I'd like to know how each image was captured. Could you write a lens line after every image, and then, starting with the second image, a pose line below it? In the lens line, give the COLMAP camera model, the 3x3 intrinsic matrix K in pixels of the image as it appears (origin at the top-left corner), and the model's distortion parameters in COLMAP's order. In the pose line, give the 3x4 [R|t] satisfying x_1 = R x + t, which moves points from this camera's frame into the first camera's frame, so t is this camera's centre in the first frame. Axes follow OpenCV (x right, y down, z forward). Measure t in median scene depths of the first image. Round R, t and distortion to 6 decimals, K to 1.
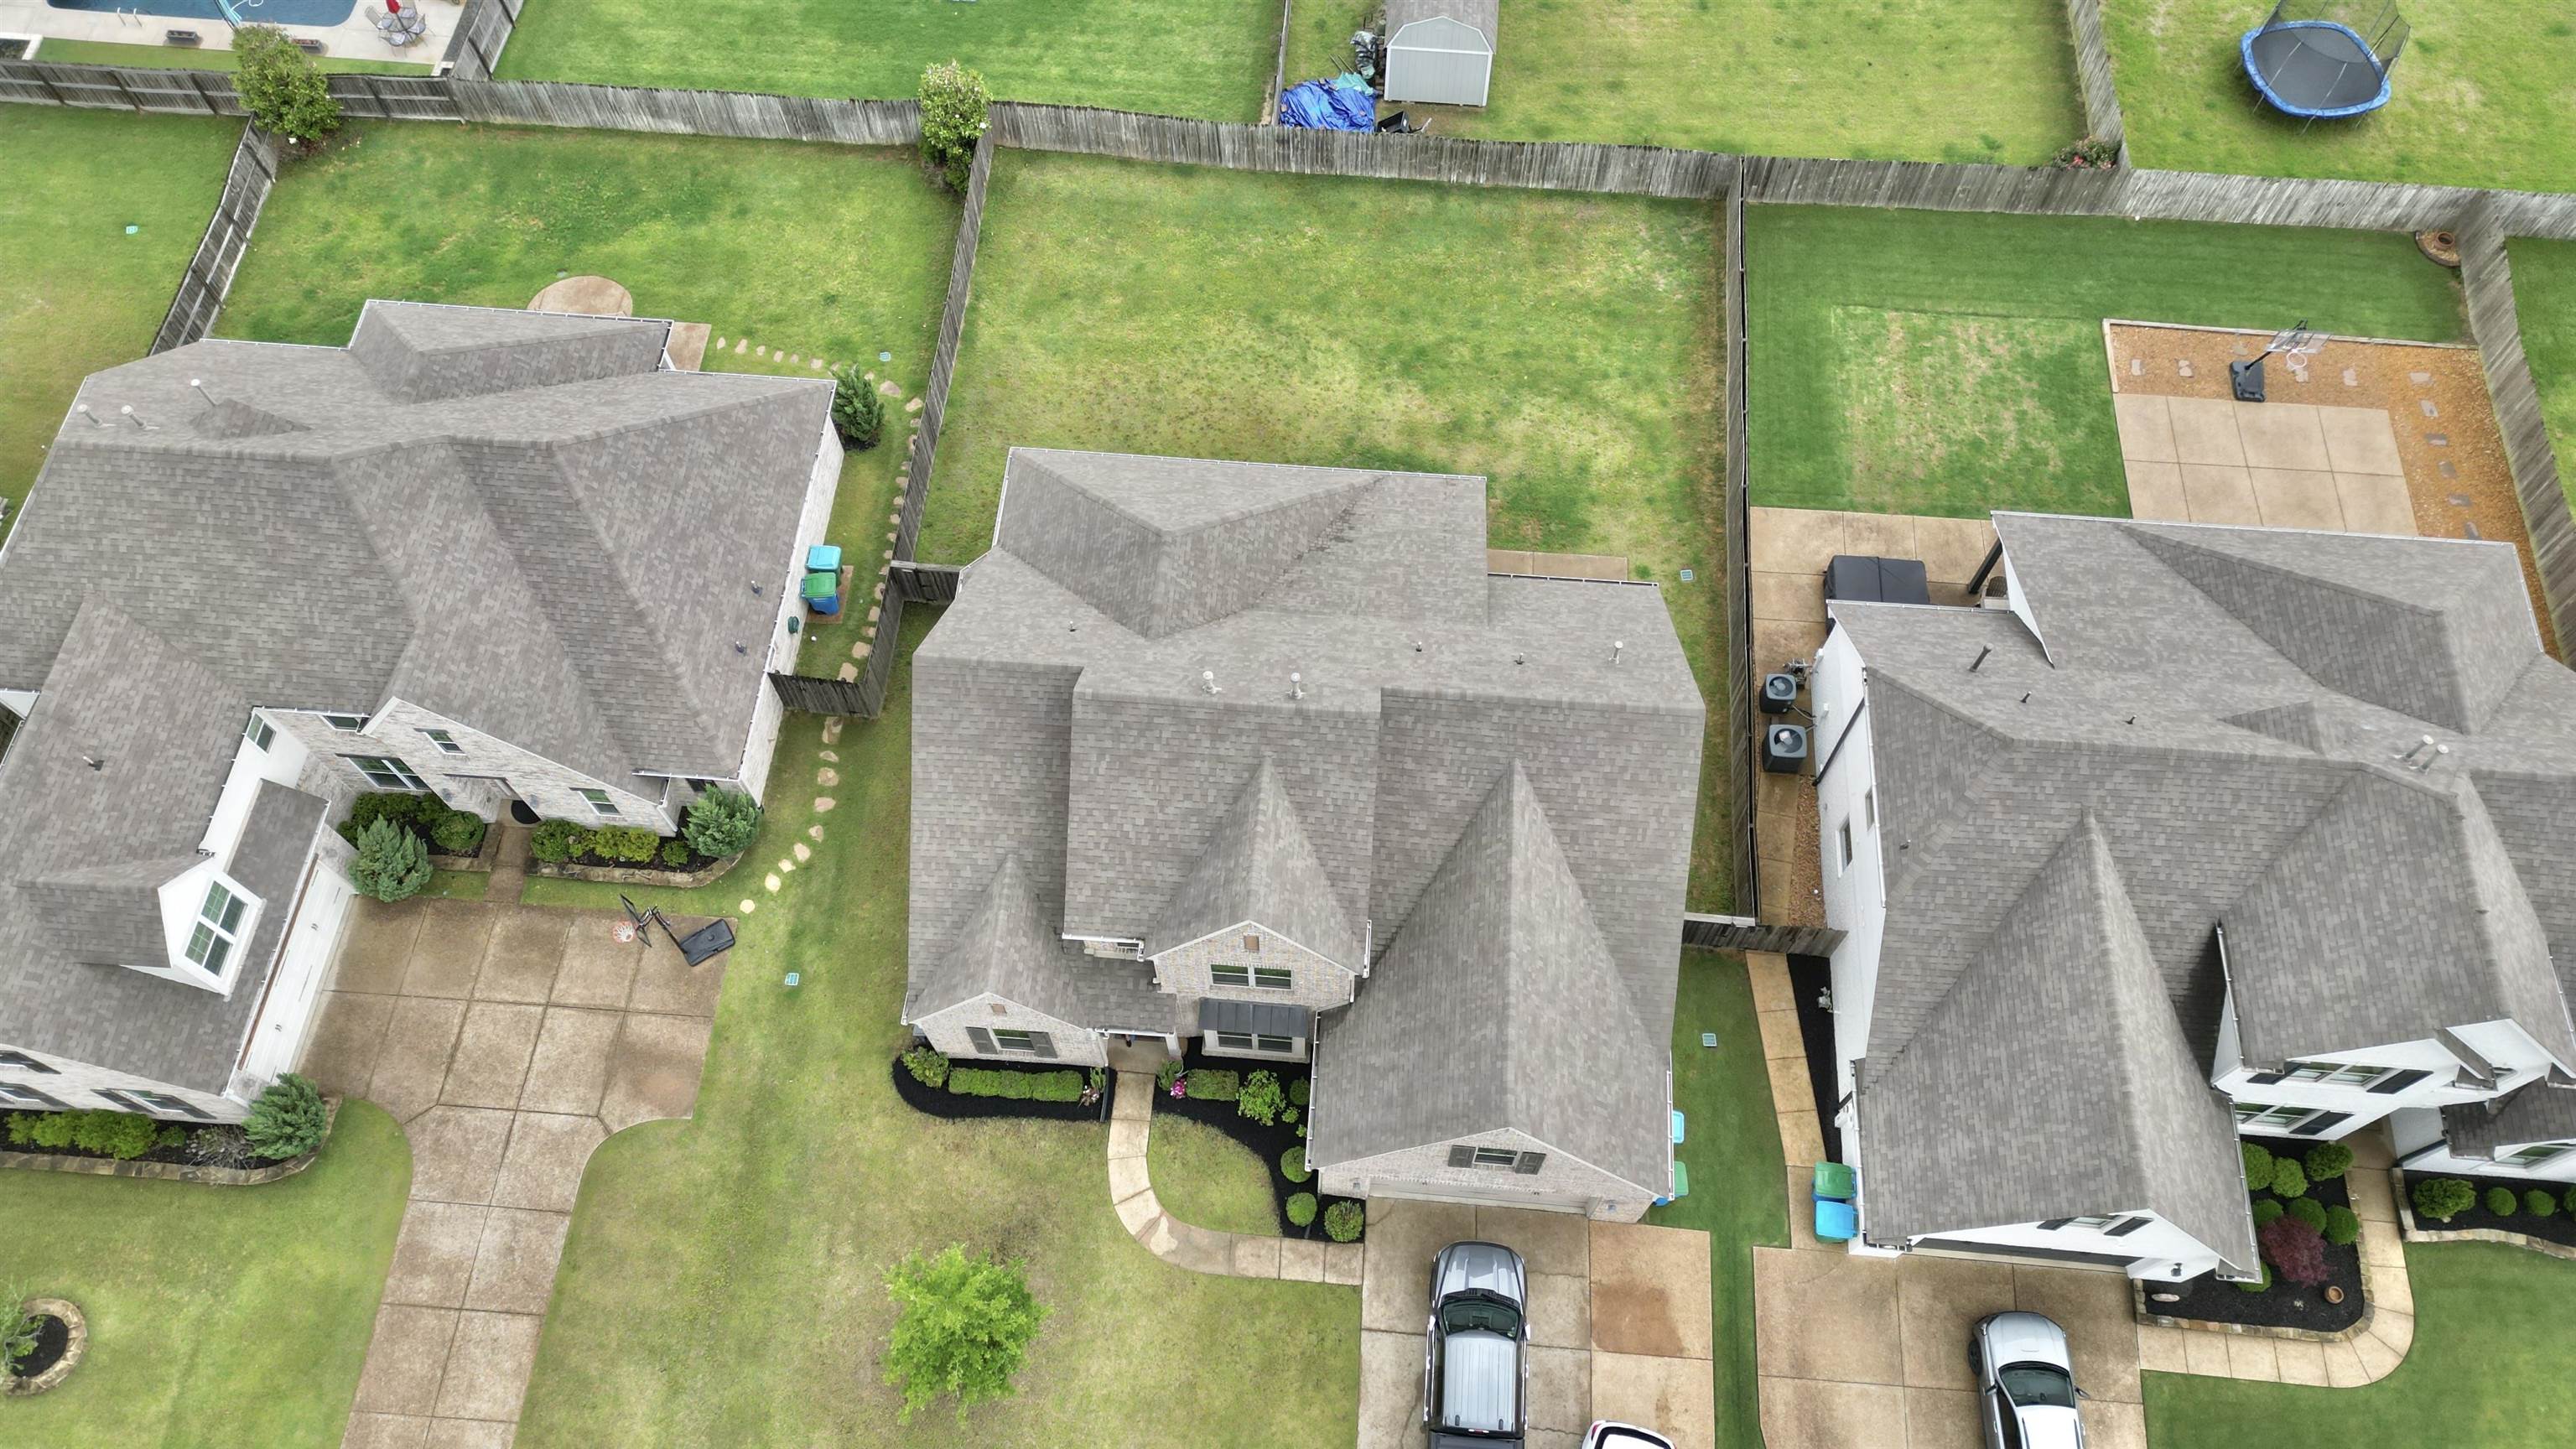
lens RADIAL K [[1784.1, 0, 1288.0], [0, 1784.1, 724.5], [0, 0, 1]] dist [0.145097, -0.262402]
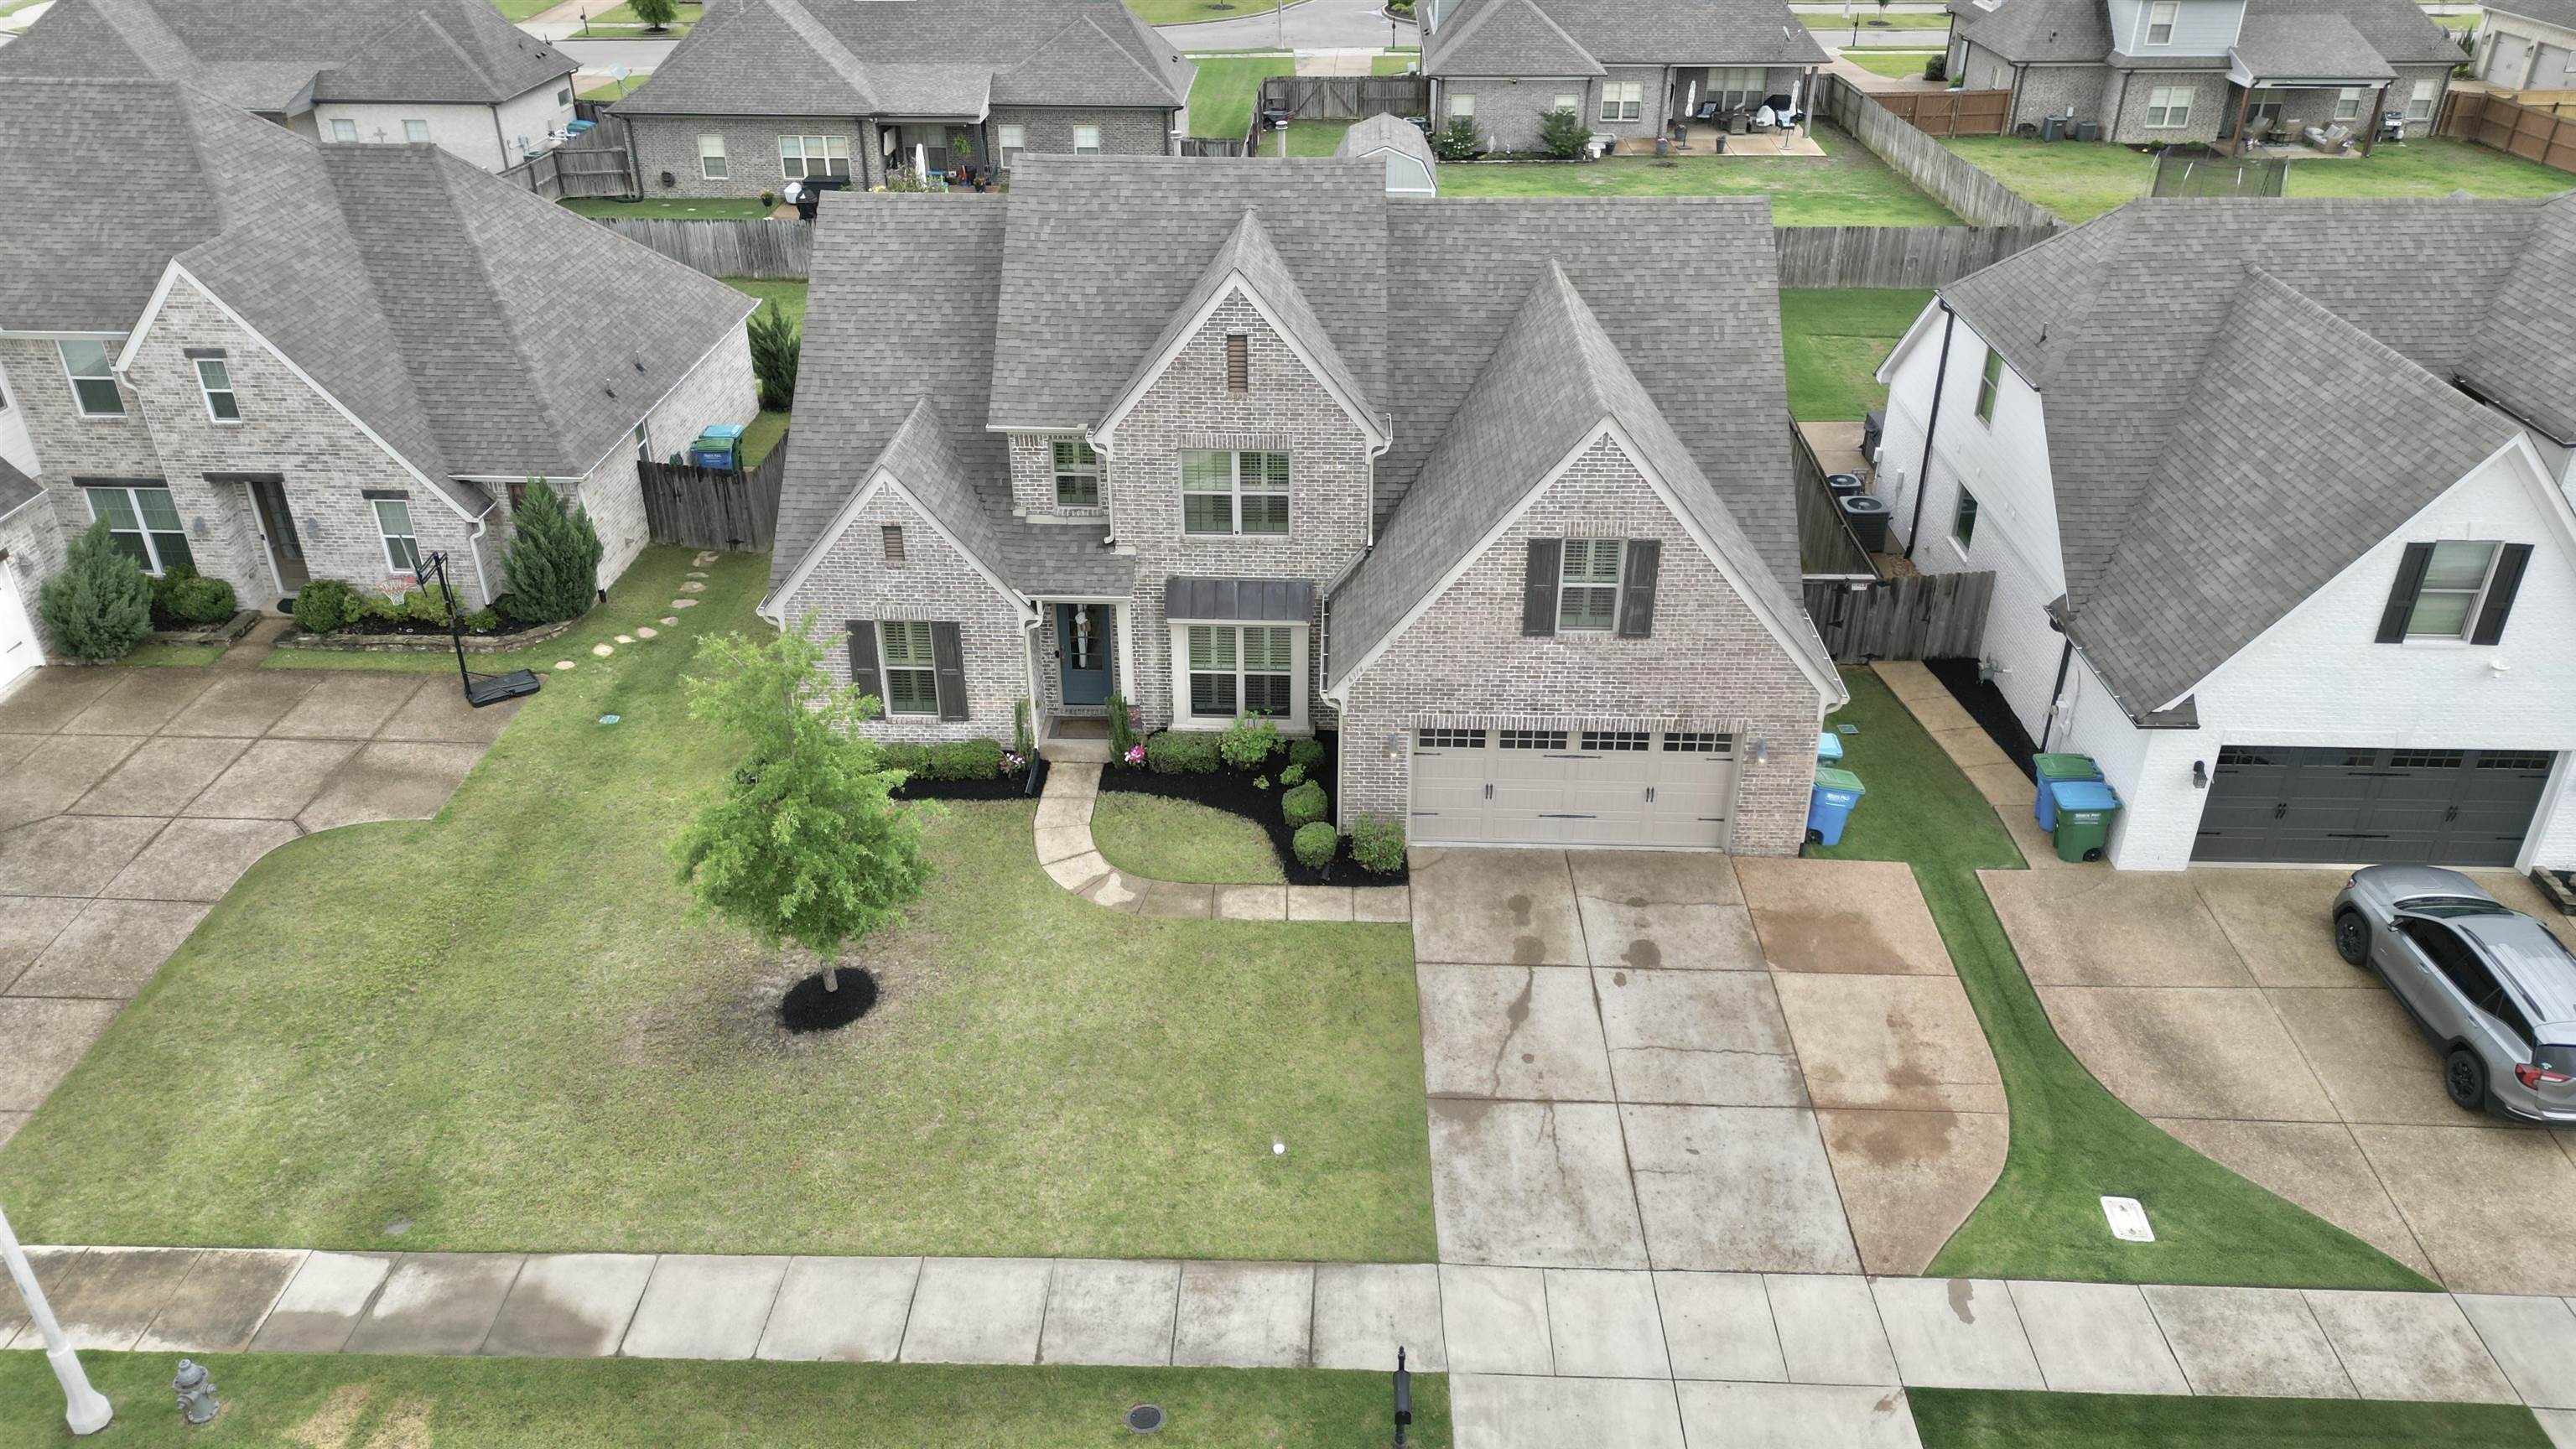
lens RADIAL K [[1792.3, 0, 1292.1], [0, 1792.3, 714.7], [0, 0, 1]] dist [0.087660, -0.099568]
pose [[0.998751, -0.019884, 0.045843, -0.032547], [0.041766, 0.835837, -0.547387, 0.617184], [-0.027433, 0.548618, 0.835623, 0.410970]]
